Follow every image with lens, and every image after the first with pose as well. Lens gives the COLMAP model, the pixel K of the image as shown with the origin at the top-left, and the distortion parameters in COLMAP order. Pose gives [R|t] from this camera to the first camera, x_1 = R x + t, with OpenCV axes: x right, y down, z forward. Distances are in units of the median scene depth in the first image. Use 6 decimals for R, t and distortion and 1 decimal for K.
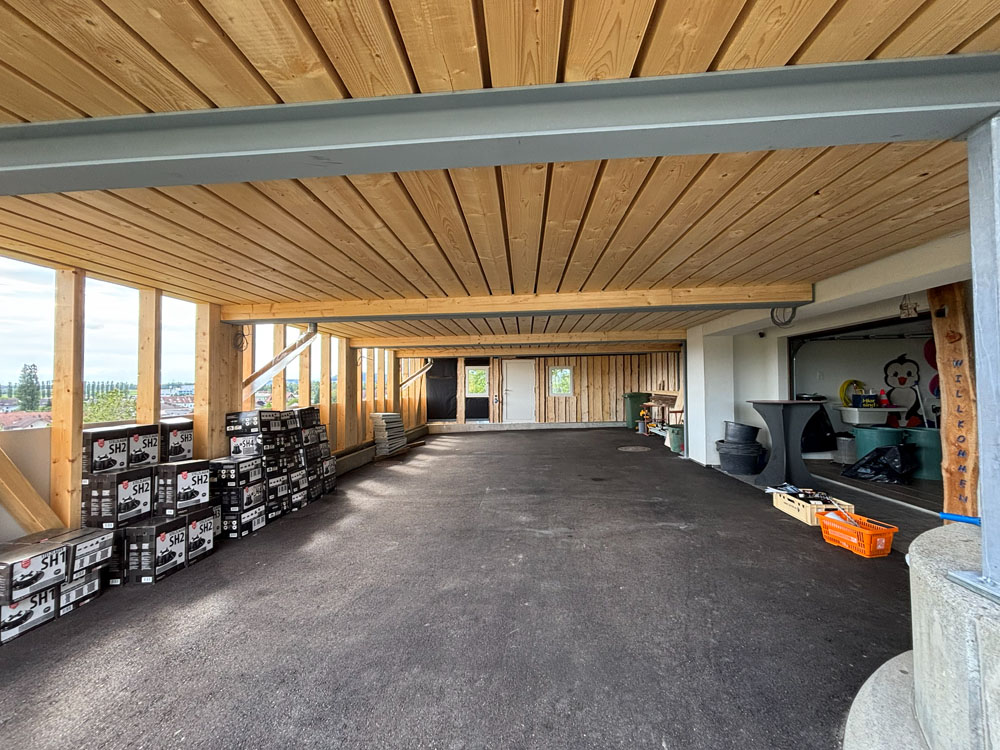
lens RADIAL K [[401.1, 0, 497.5], [0, 401.1, 375.8], [0, 0, 1]] dist [0.000308, -0.000236]
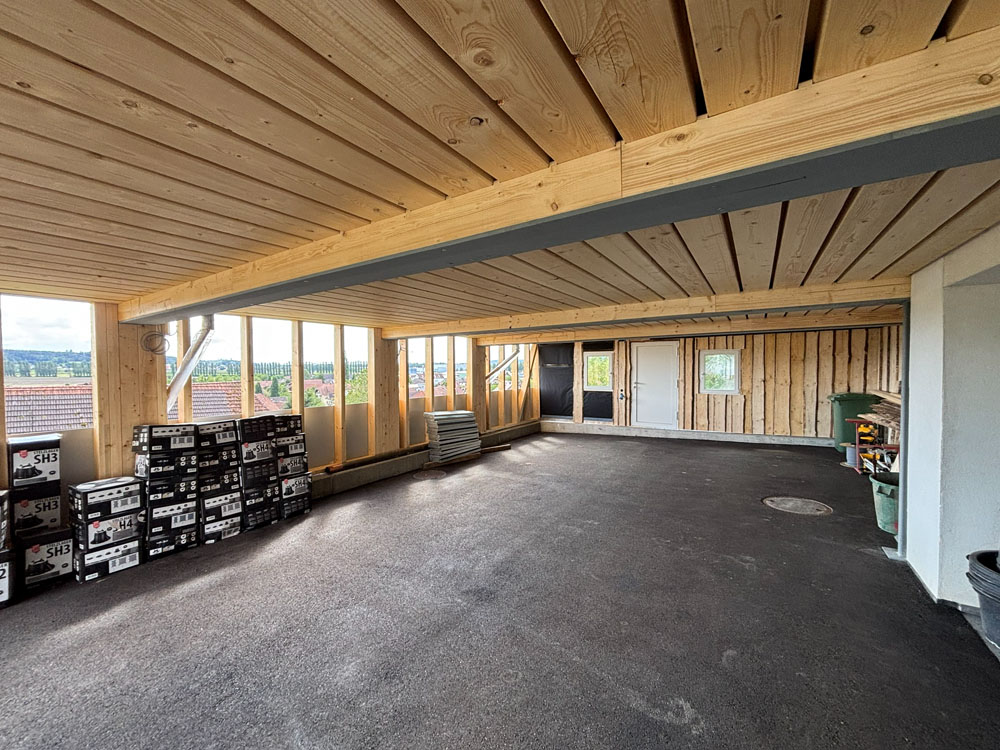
lens RADIAL K [[401.1, 0, 500.4], [0, 401.1, 377.2], [0, 0, 1]] dist [0.000308, -0.000236]
pose [[0.877113, 0.016071, -0.480016, 0.176878], [0.011121, 0.998493, 0.053750, -0.020197], [0.480156, -0.052483, 0.875612, 0.239482]]
